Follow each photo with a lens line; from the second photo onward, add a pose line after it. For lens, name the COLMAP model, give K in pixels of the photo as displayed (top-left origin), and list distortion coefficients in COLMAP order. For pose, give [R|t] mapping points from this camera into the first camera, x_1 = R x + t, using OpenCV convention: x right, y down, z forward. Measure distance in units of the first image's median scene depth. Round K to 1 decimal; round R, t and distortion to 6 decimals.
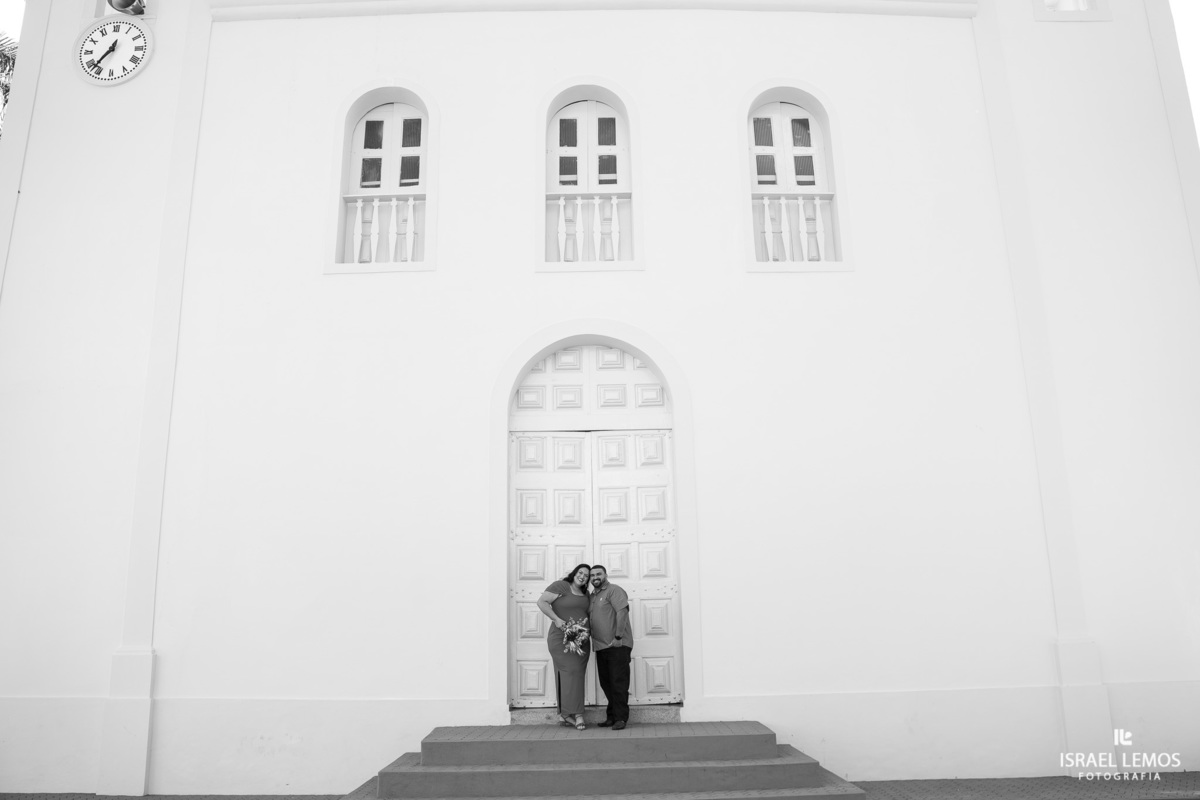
lens RADIAL K [[964.1, 0, 599.6], [0, 964.1, 398.7], [0, 0, 1]] dist [-0.105969, 0.051410]
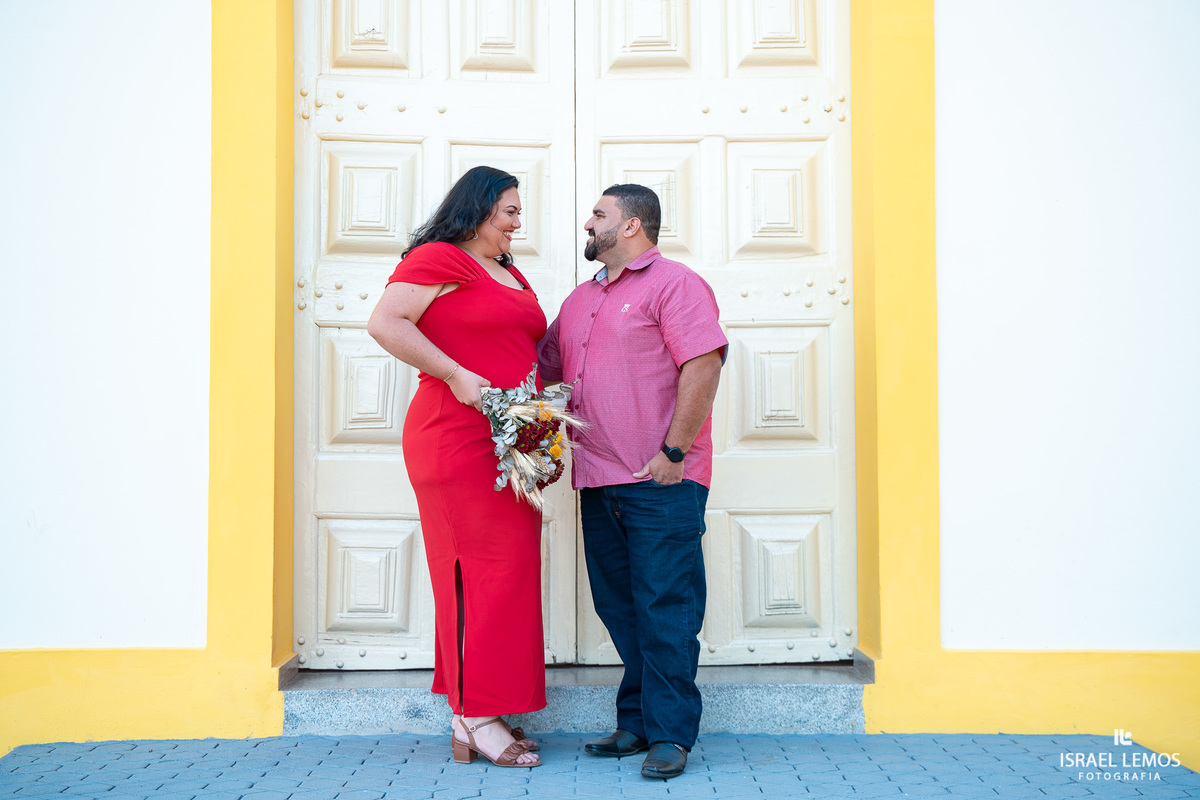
lens RADIAL K [[1518.0, 0, 594.4], [0, 1518.0, 402.2], [0, 0, 1]] dist [0.019465, 0.000000]
pose [[0.999225, 0.019018, 0.034460, -0.015405], [-0.026234, 0.974492, 0.222884, 0.124794], [-0.029342, -0.223615, 0.974236, 0.518432]]
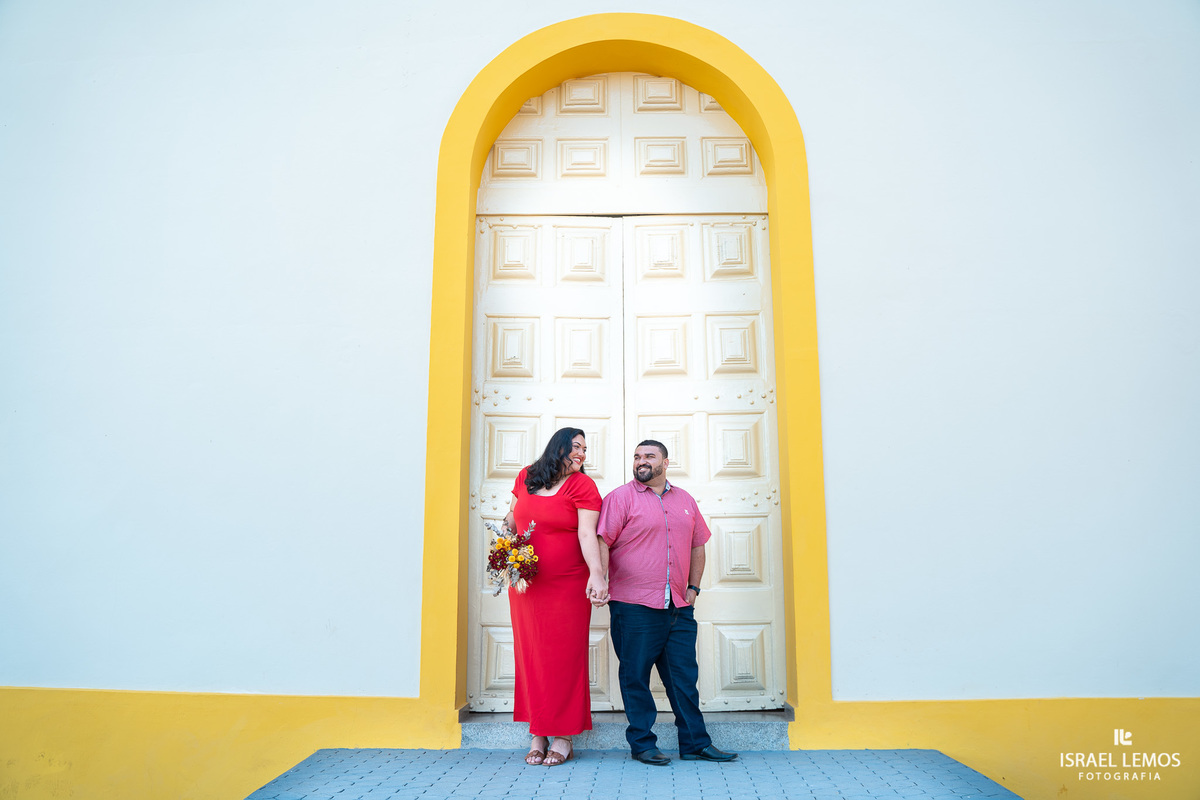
lens RADIAL K [[964.1, 0, 597.9], [0, 964.1, 403.7], [0, 0, 1]] dist [-0.105969, 0.051410]
pose [[0.999640, 0.014714, -0.022455, -0.009328], [-0.013068, 0.997338, 0.071741, 0.105720], [0.023450, -0.071422, 0.997171, 0.454515]]
